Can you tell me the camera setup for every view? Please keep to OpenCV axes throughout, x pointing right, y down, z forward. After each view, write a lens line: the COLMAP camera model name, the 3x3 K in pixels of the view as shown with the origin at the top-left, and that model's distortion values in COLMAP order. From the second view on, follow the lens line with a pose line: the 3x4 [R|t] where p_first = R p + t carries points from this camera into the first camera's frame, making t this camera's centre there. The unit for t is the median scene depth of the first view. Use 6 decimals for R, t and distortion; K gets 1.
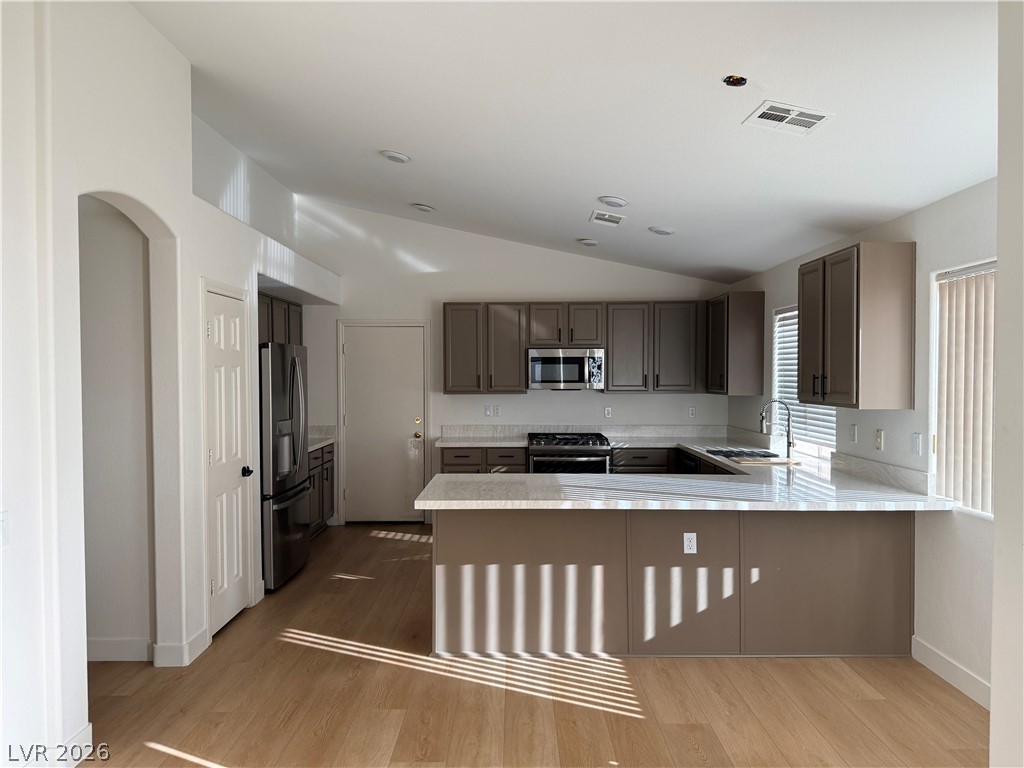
lens RADIAL K [[721.1, 0, 506.6], [0, 721.1, 383.1], [0, 0, 1]] dist [0.049125, -0.063303]
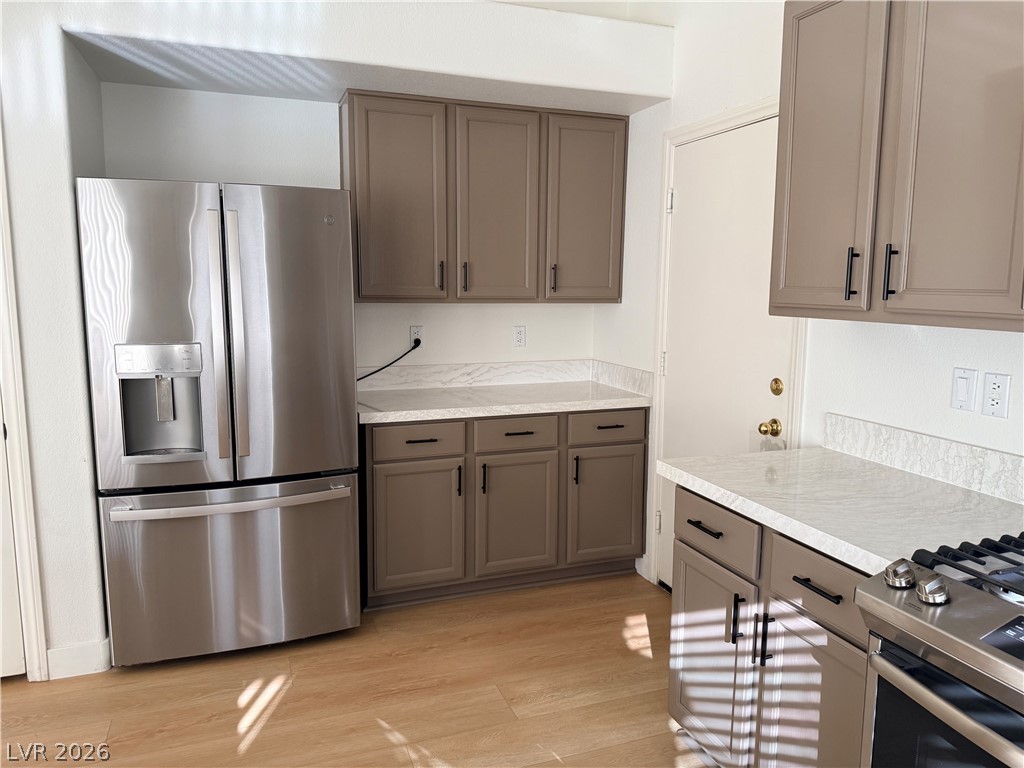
lens RADIAL K [[721.1, 0, 506.6], [0, 721.1, 383.1], [0, 0, 1]] dist [0.049125, -0.063303]
pose [[0.350694, 0.137845, -0.926290, 0.167200], [-0.023425, 0.990089, 0.138471, 0.004125], [0.936197, -0.026862, 0.350447, 0.790646]]
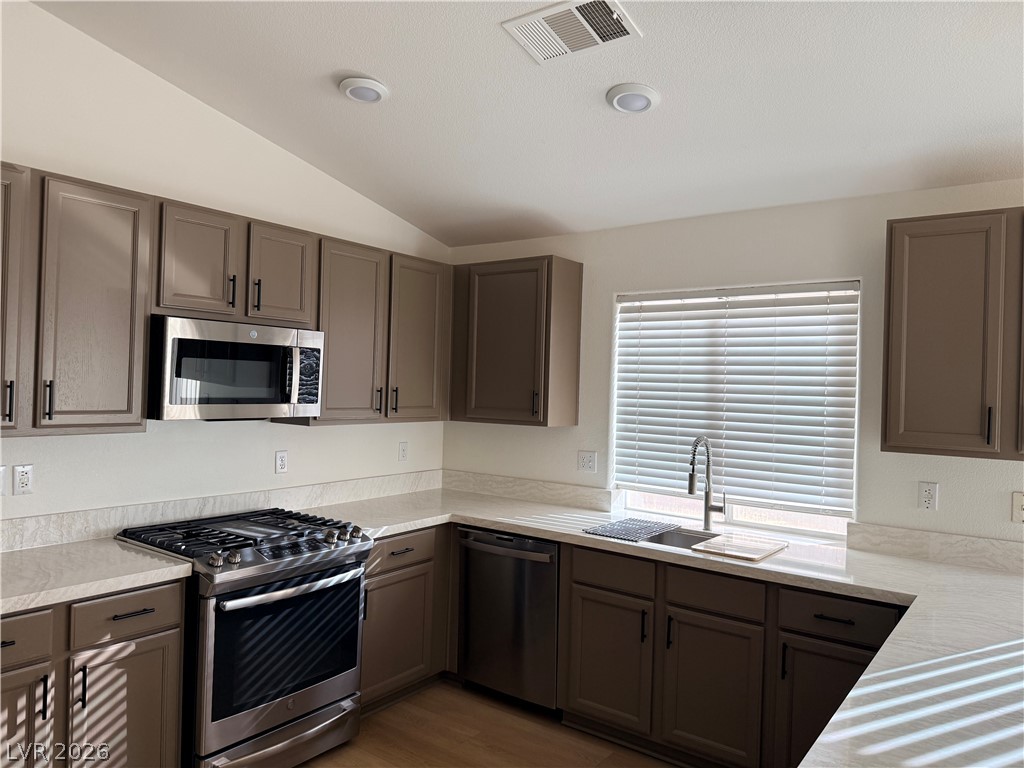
lens RADIAL K [[708.9, 0, 515.4], [0, 708.9, 374.2], [0, 0, 1]] dist [0.006792, 0.000321]
pose [[0.590905, 0.032046, 0.806104, -0.166420], [-0.020508, 0.999485, -0.024700, -0.010924], [-0.806480, -0.001936, 0.591258, 0.617583]]
